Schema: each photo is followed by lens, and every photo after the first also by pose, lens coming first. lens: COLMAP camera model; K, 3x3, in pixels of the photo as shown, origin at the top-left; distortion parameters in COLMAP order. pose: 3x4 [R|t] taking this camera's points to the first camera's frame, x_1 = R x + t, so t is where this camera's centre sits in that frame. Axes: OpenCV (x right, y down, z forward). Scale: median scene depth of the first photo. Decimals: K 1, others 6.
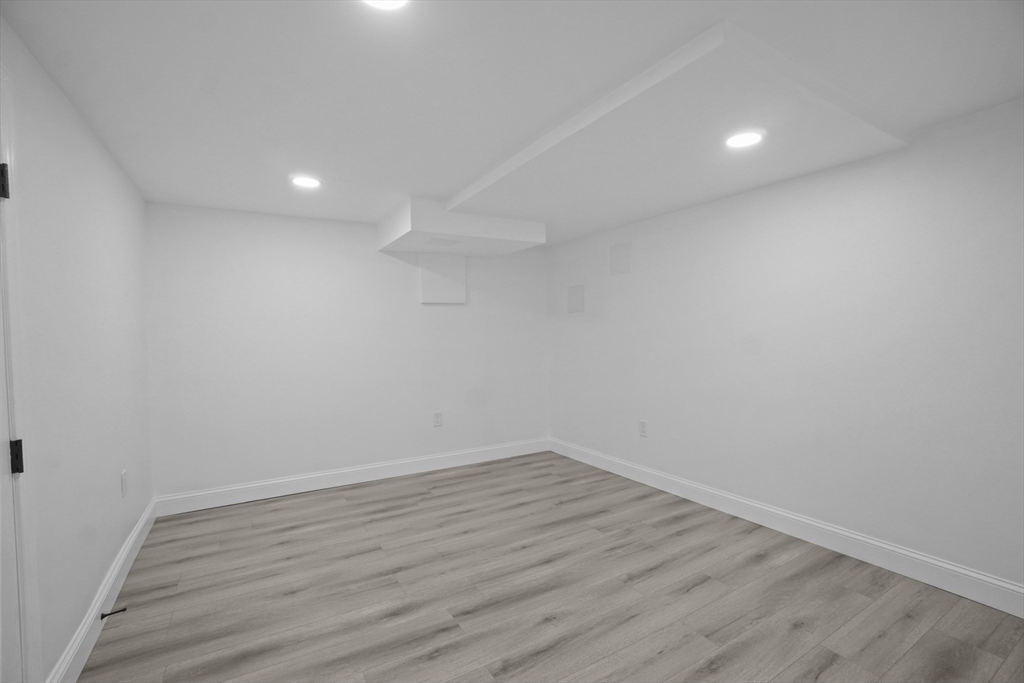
lens RADIAL K [[452.1, 0, 512.0], [0, 452.1, 341.5], [0, 0, 1]] dist [-0.021131, -0.000021]
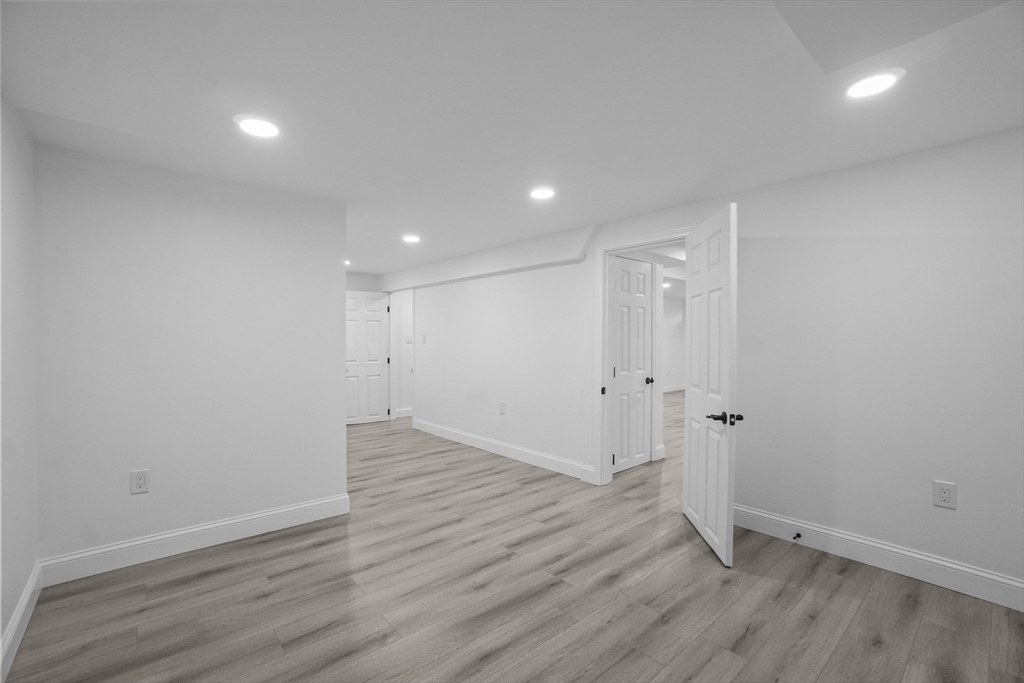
lens RADIAL K [[452.1, 0, 512.0], [0, 452.1, 341.5], [0, 0, 1]] dist [-0.021131, -0.000021]
pose [[-0.984688, 0.016474, -0.173546, 0.186982], [0.011756, 0.999534, 0.028179, -0.039755], [0.173929, 0.025708, -0.984423, 2.057807]]
